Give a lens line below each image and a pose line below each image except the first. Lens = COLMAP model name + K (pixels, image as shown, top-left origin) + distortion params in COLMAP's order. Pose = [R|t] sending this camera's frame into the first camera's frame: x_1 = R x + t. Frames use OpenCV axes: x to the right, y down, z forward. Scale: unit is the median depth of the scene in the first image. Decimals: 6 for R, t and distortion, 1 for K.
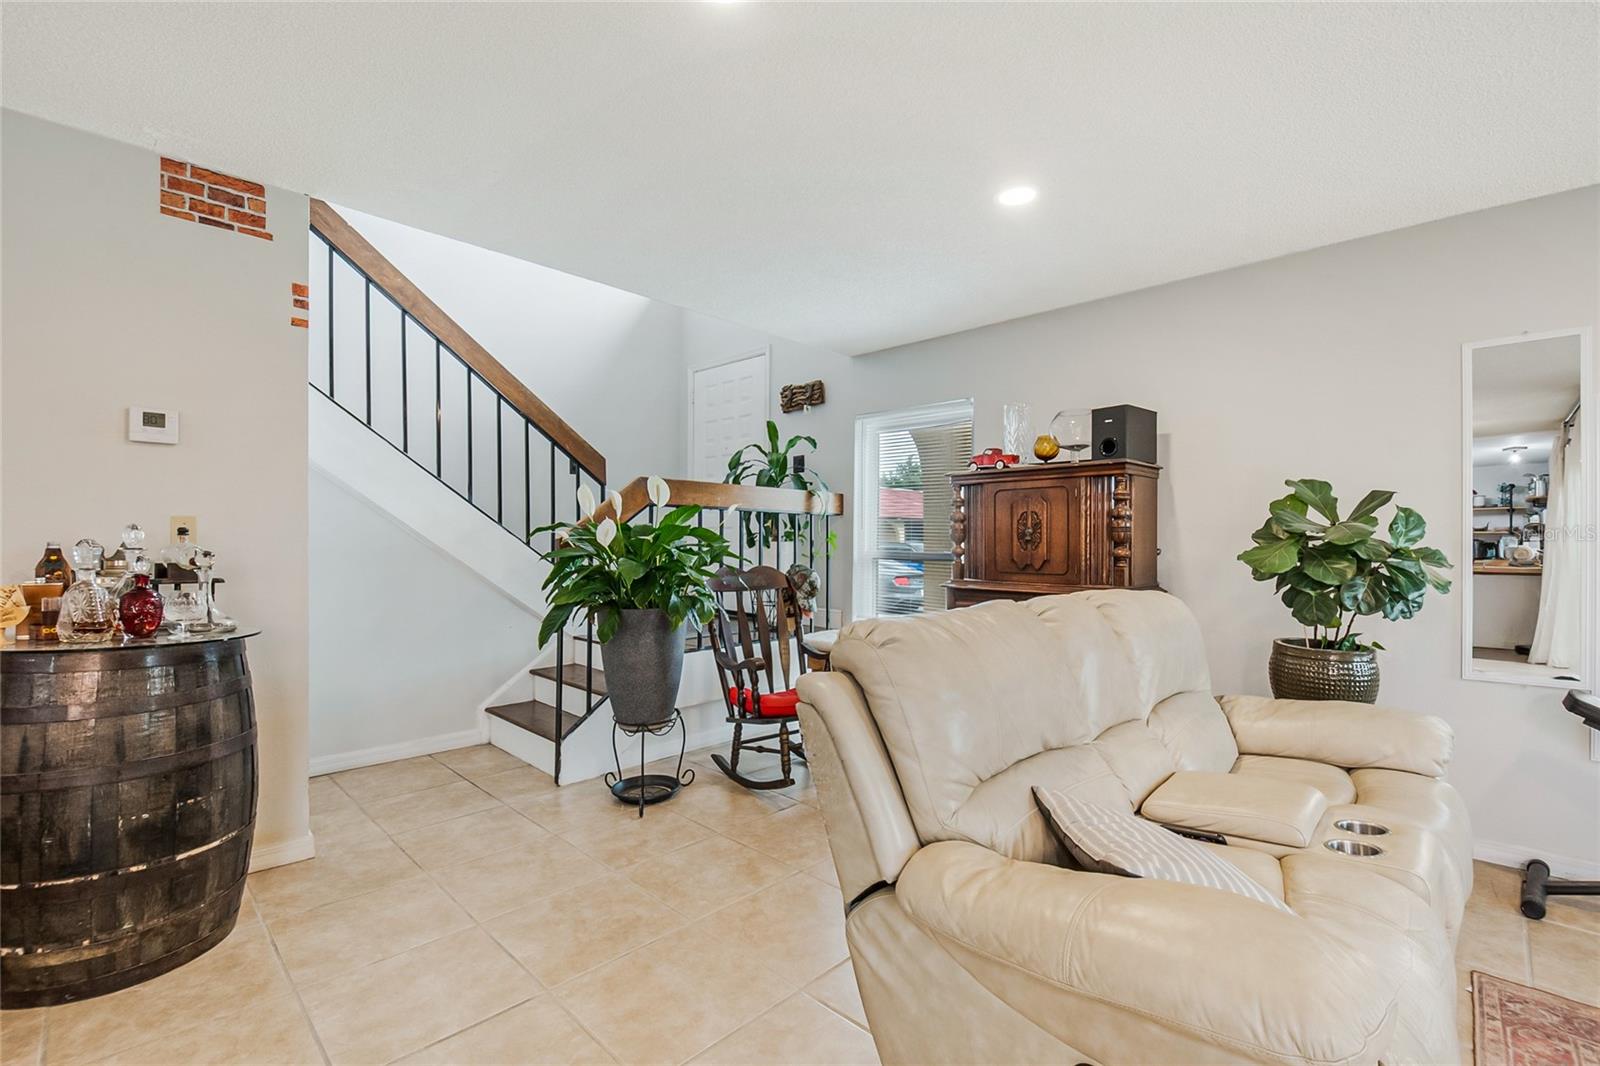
lens RADIAL K [[696.7, 0, 809.6], [0, 696.7, 541.1], [0, 0, 1]] dist [0.016110, -0.016853]
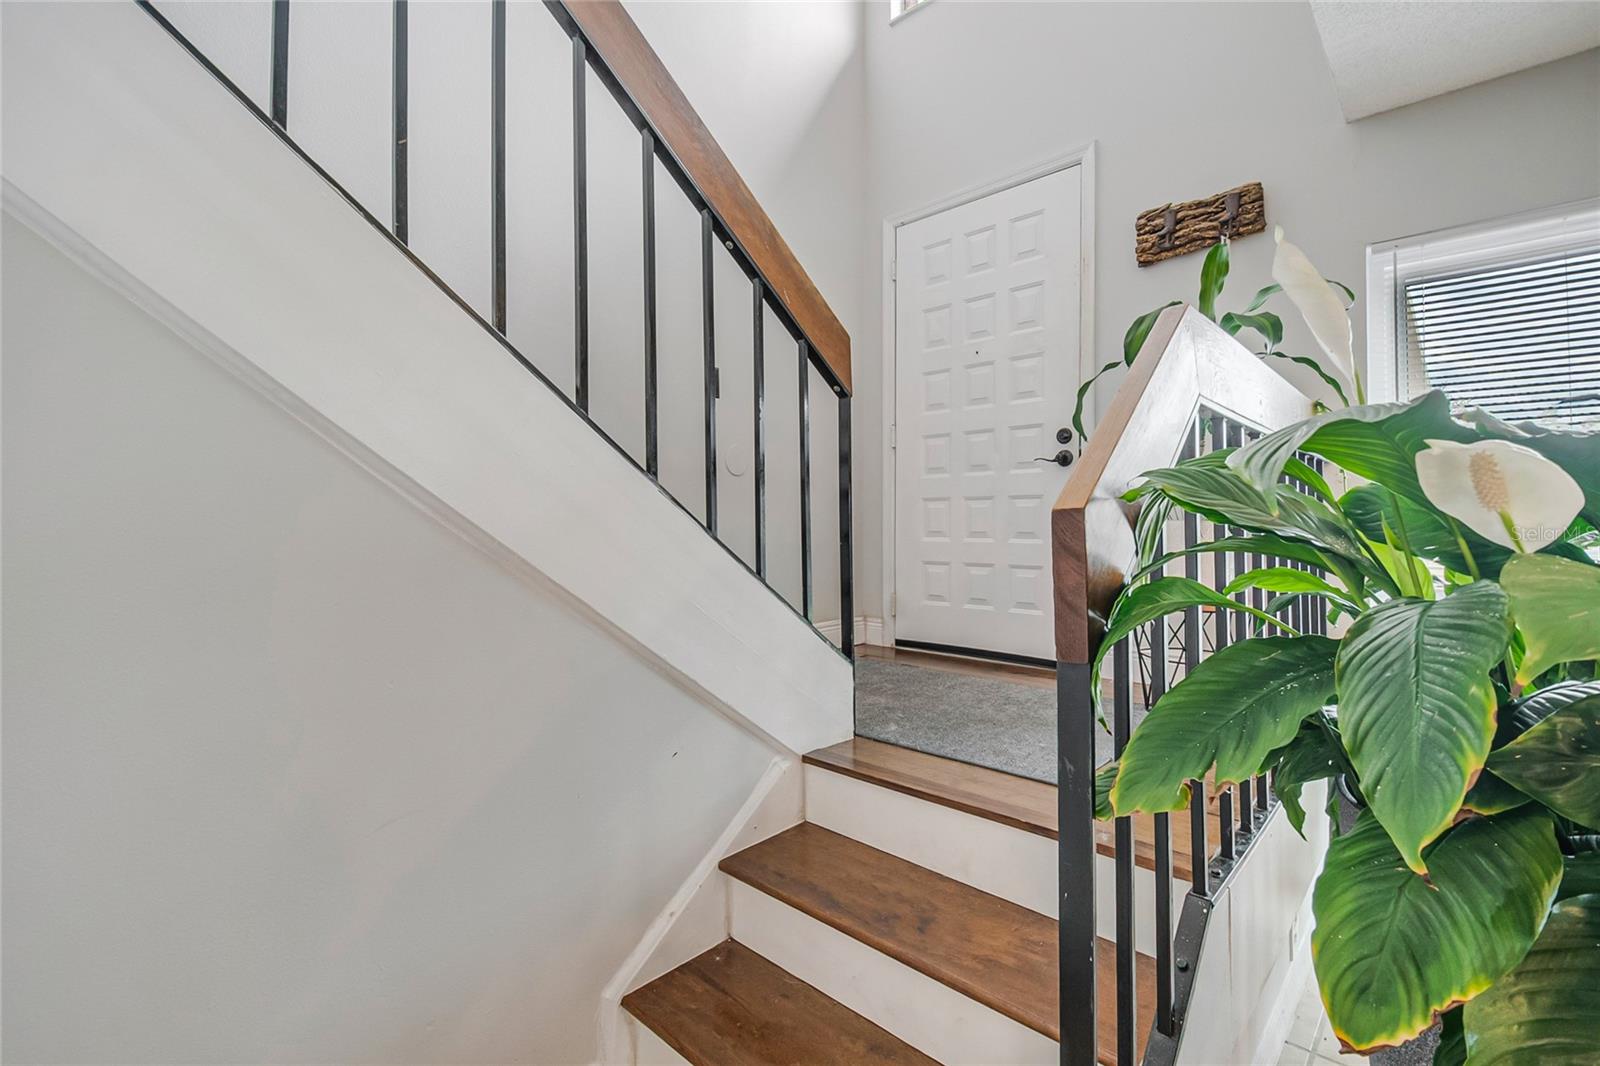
lens RADIAL K [[698.3, 0, 814.2], [0, 698.3, 529.8], [0, 0, 1]] dist [0.014767, -0.015849]
pose [[0.999842, -0.013306, 0.011778, -0.295888], [0.013227, 0.999889, 0.006841, -0.000006], [-0.011867, -0.006684, 0.999907, 0.519456]]
